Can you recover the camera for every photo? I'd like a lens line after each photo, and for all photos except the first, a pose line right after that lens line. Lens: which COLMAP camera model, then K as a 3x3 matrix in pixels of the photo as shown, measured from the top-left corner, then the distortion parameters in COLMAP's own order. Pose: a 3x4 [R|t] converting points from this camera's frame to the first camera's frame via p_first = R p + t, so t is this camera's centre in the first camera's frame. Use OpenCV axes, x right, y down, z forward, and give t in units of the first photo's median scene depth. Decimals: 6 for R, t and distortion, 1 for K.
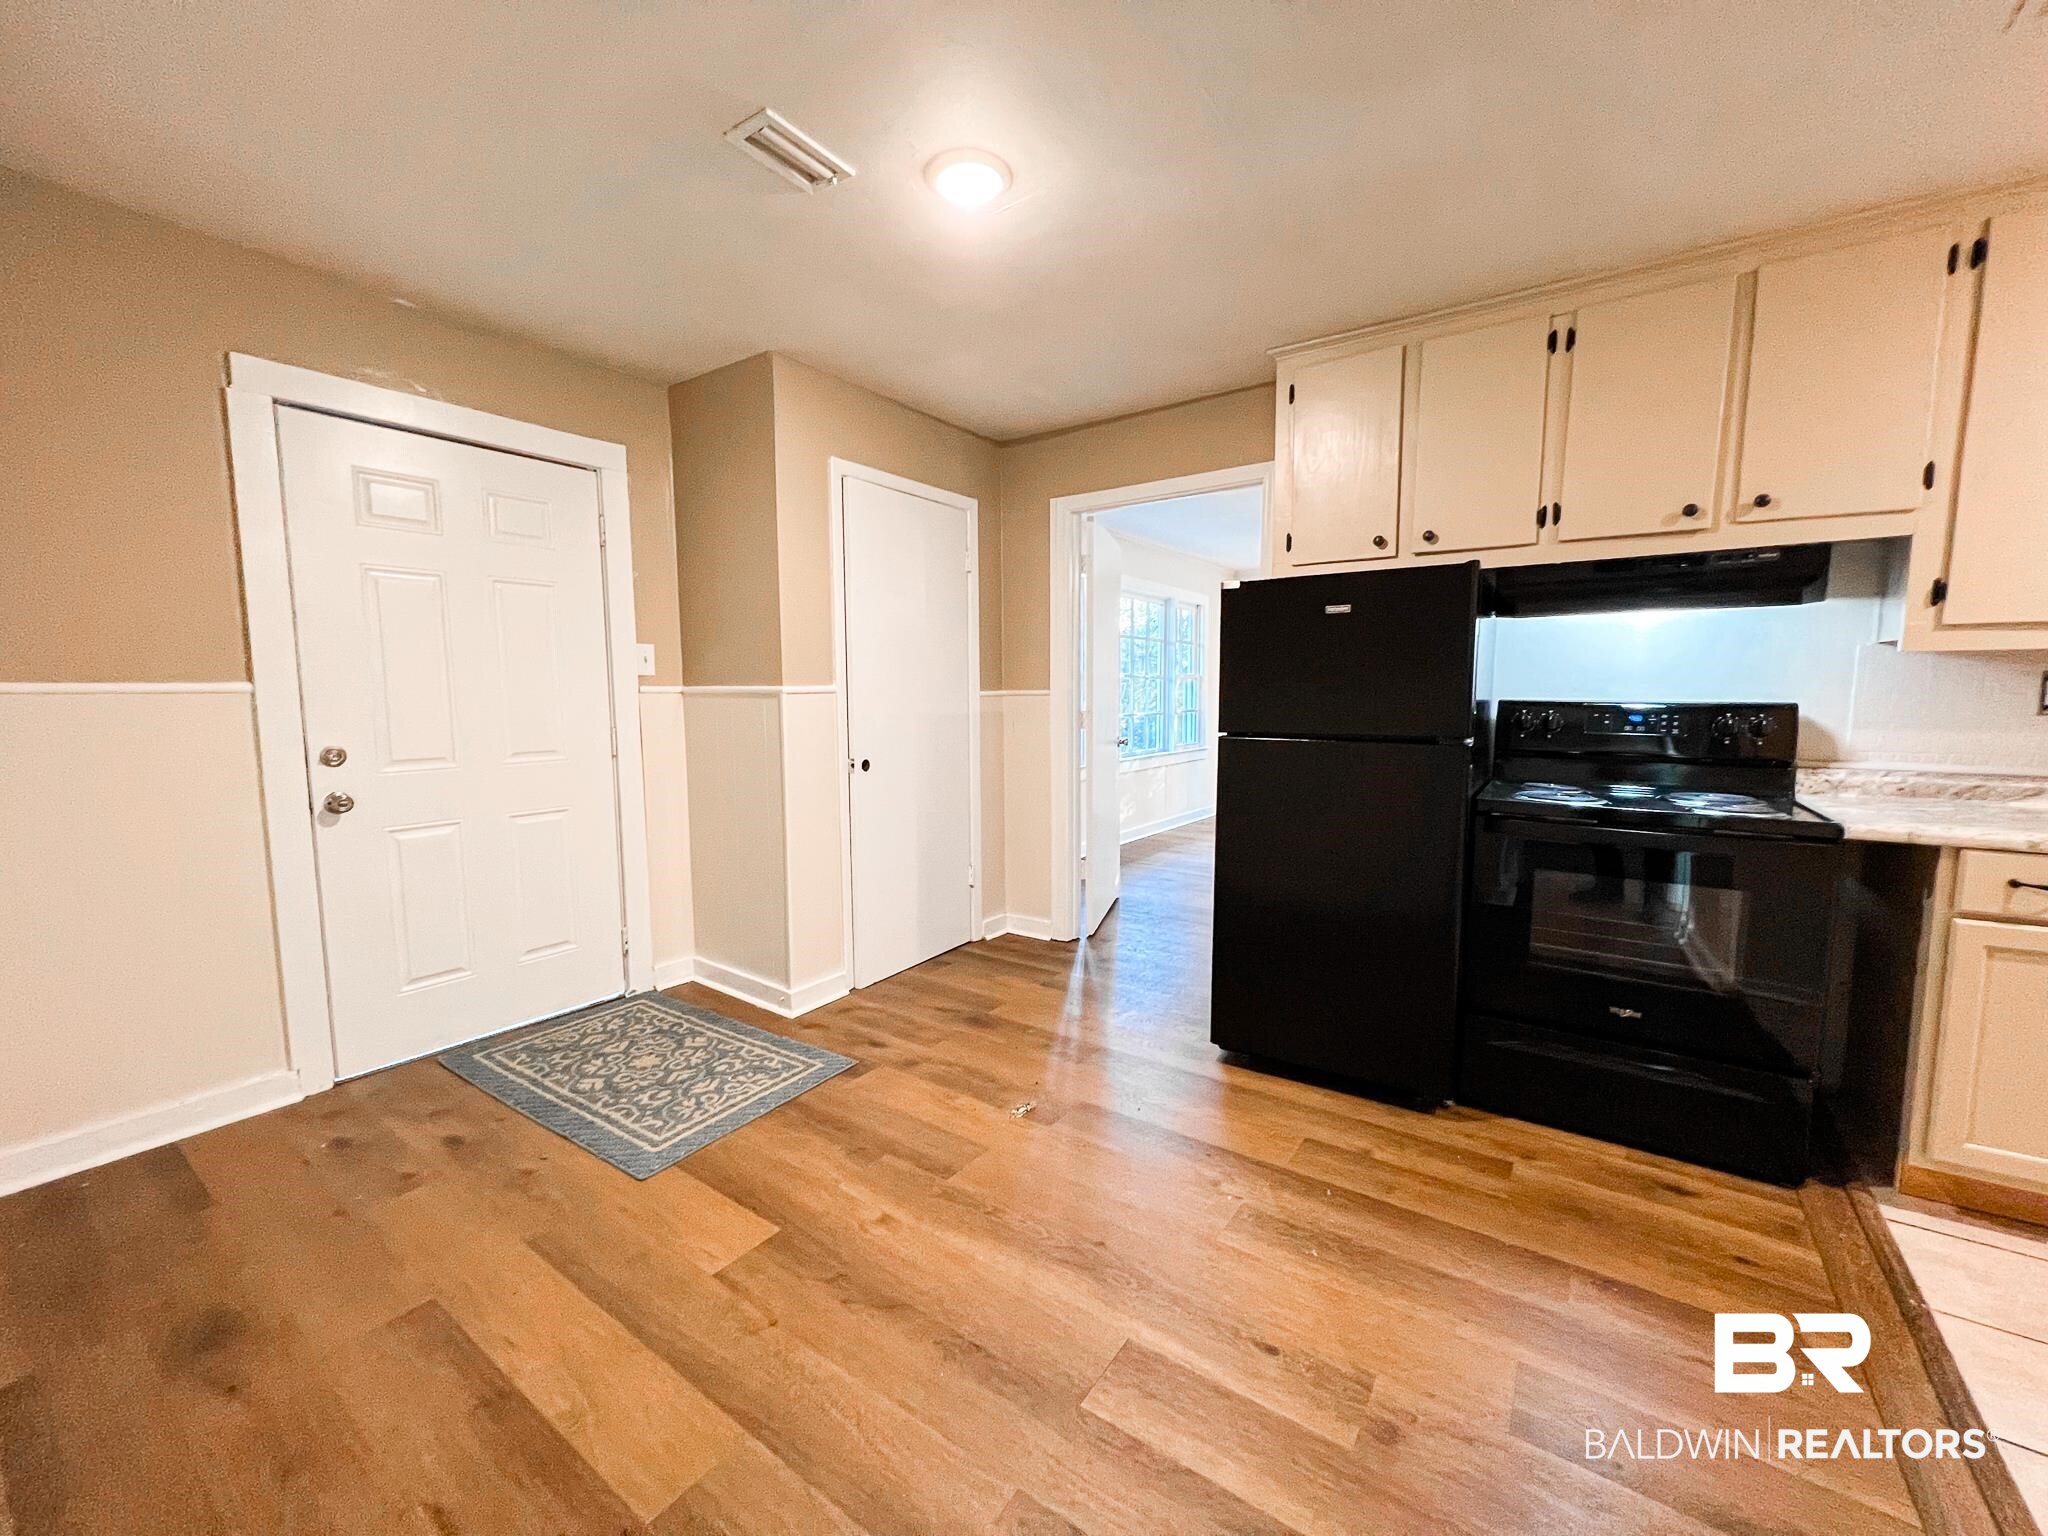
lens RADIAL K [[814.1, 0, 1029.9], [0, 814.1, 765.7], [0, 0, 1]] dist [-0.003105, 0.000515]
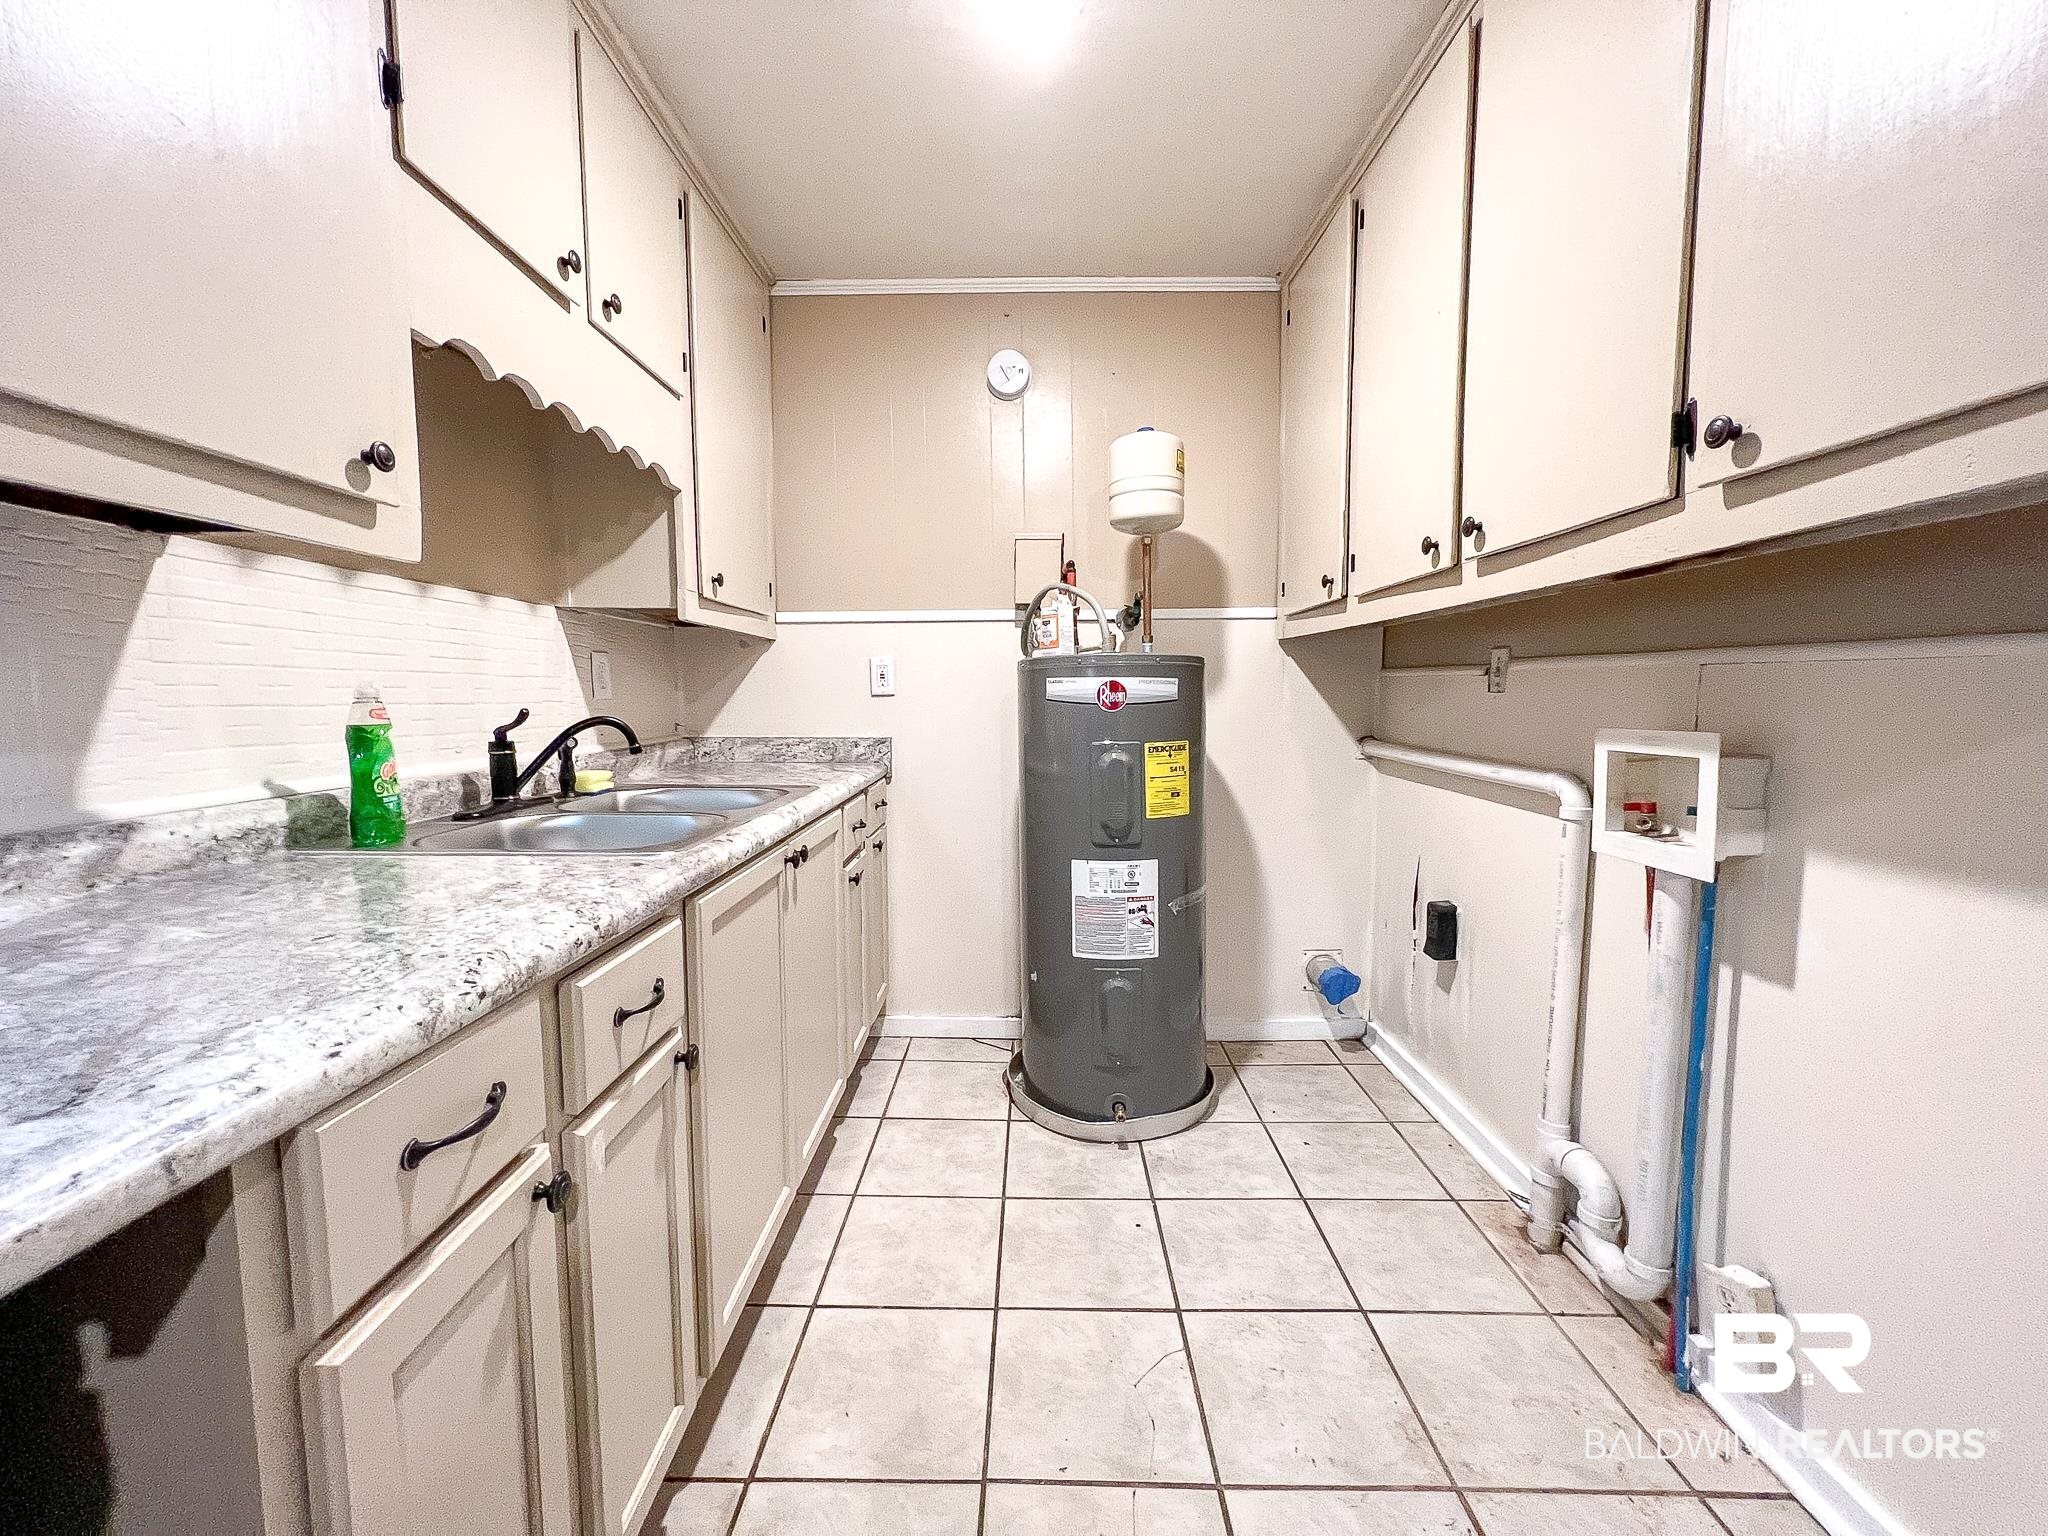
lens RADIAL K [[814.1, 0, 1019.6], [0, 814.1, 770.7], [0, 0, 1]] dist [-0.003105, 0.000515]
pose [[-0.562198, -0.070240, 0.824015, 0.682300], [0.084090, 0.986367, 0.141452, -0.034619], [-0.822717, 0.148816, -0.548627, 0.814951]]
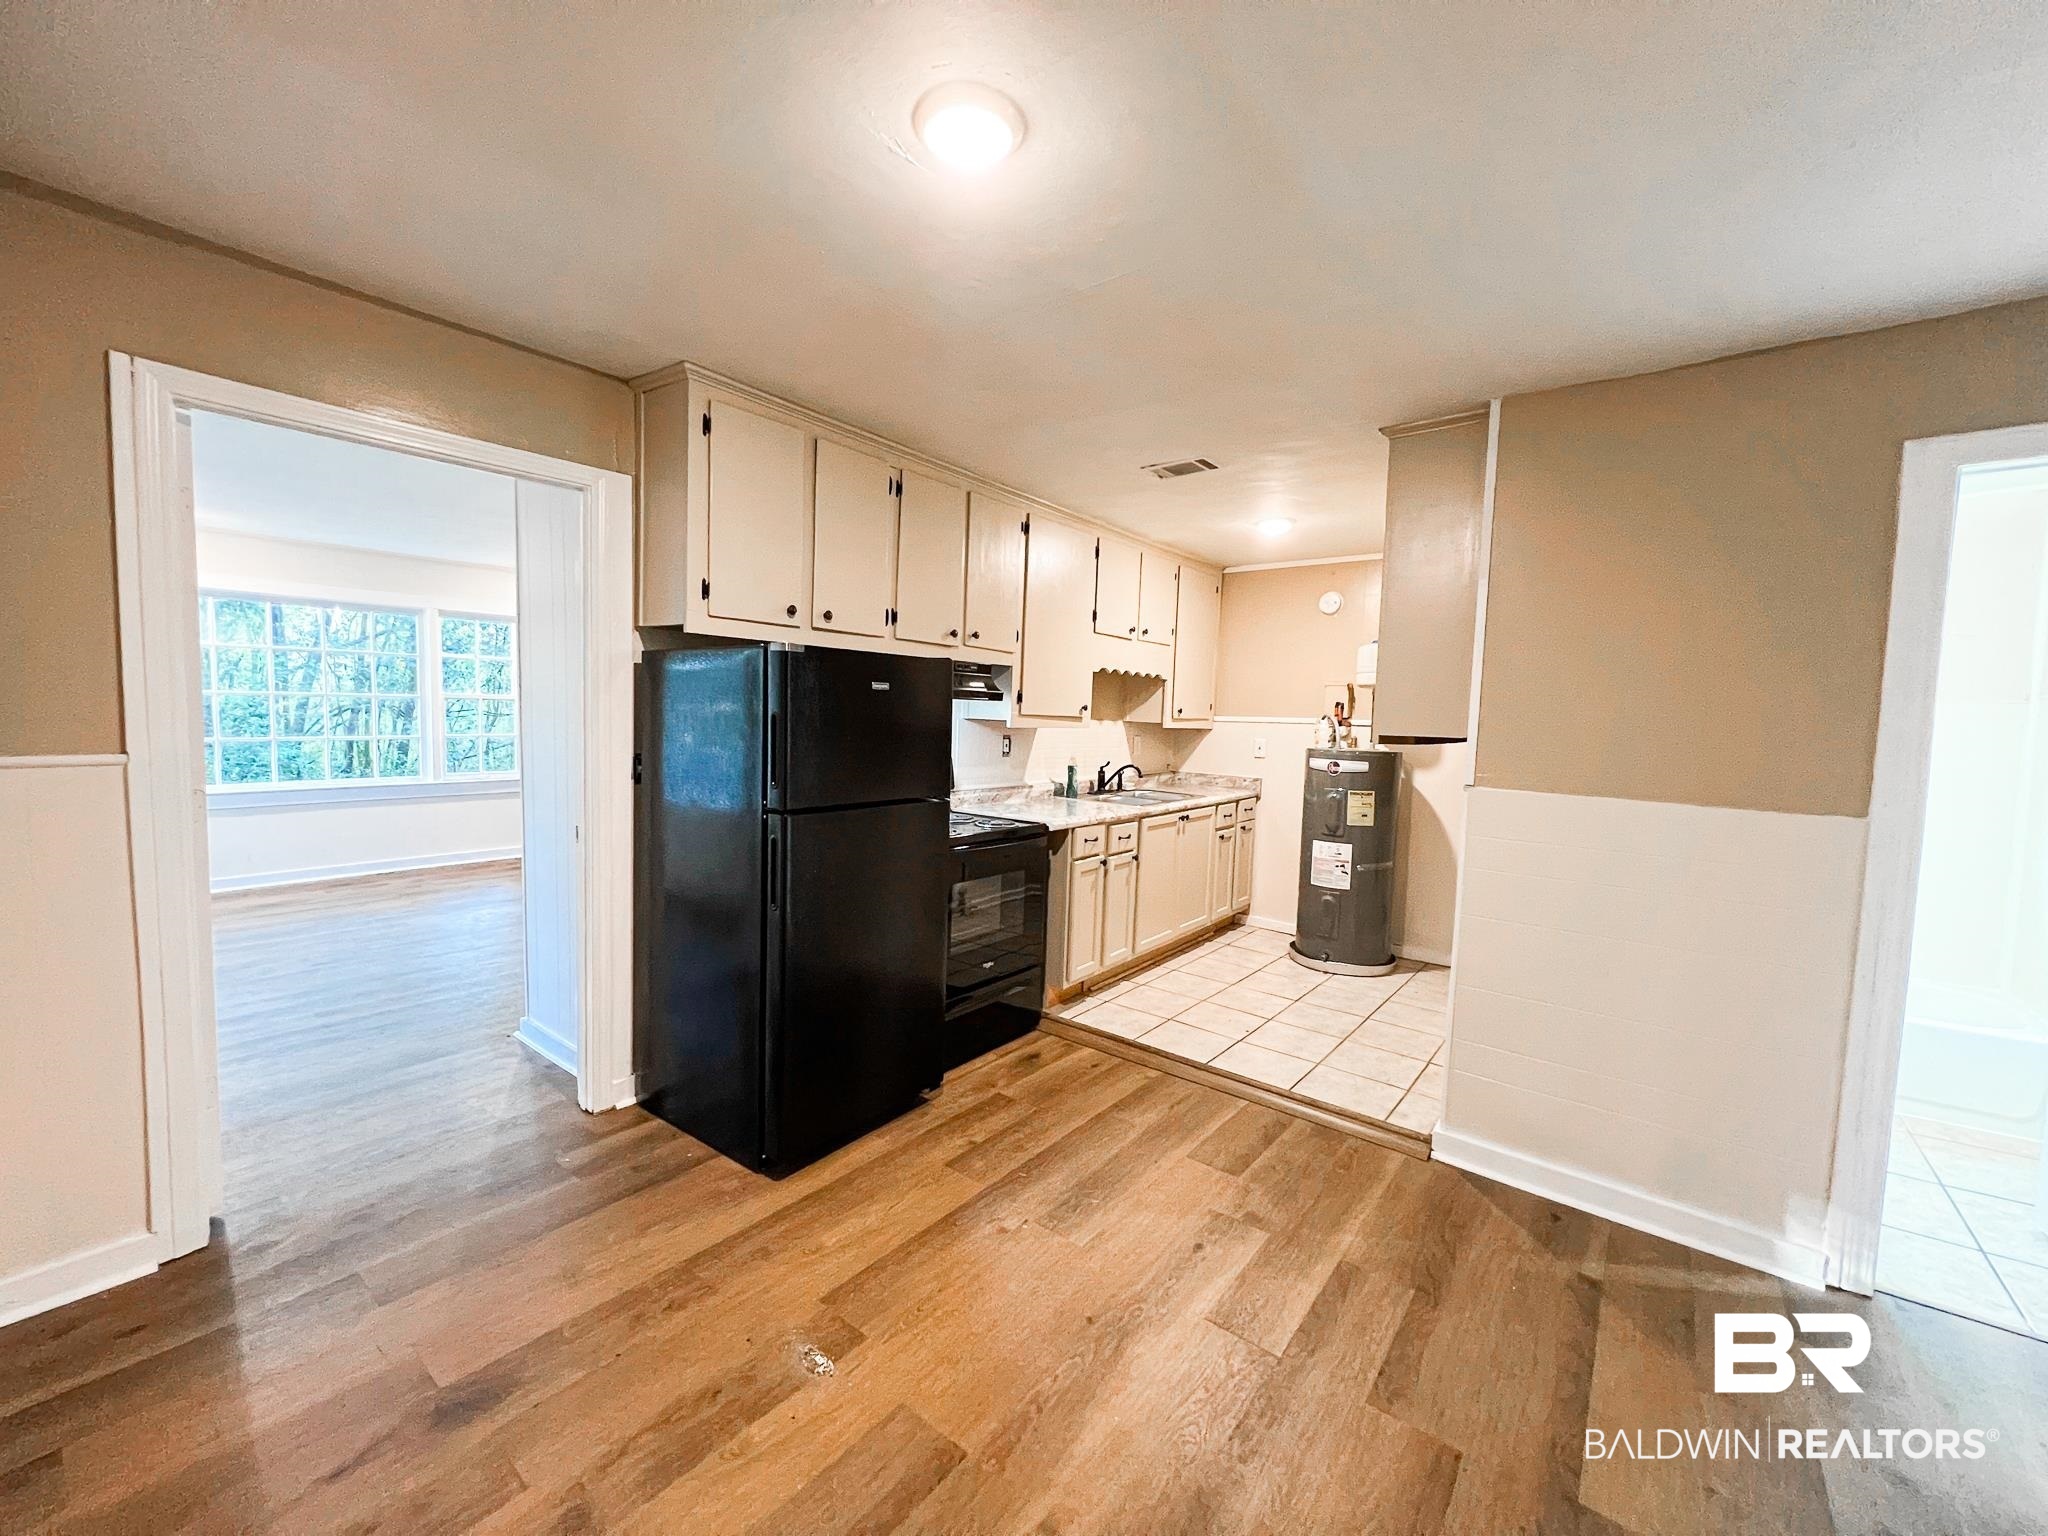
lens RADIAL K [[814.1, 0, 1020.8], [0, 814.1, 769.6], [0, 0, 1]] dist [-0.003105, 0.000515]
pose [[0.062576, -0.064699, 0.995941, -0.802725], [0.061825, 0.996231, 0.060833, -0.157927], [-0.996123, 0.057767, 0.066340, 0.870003]]
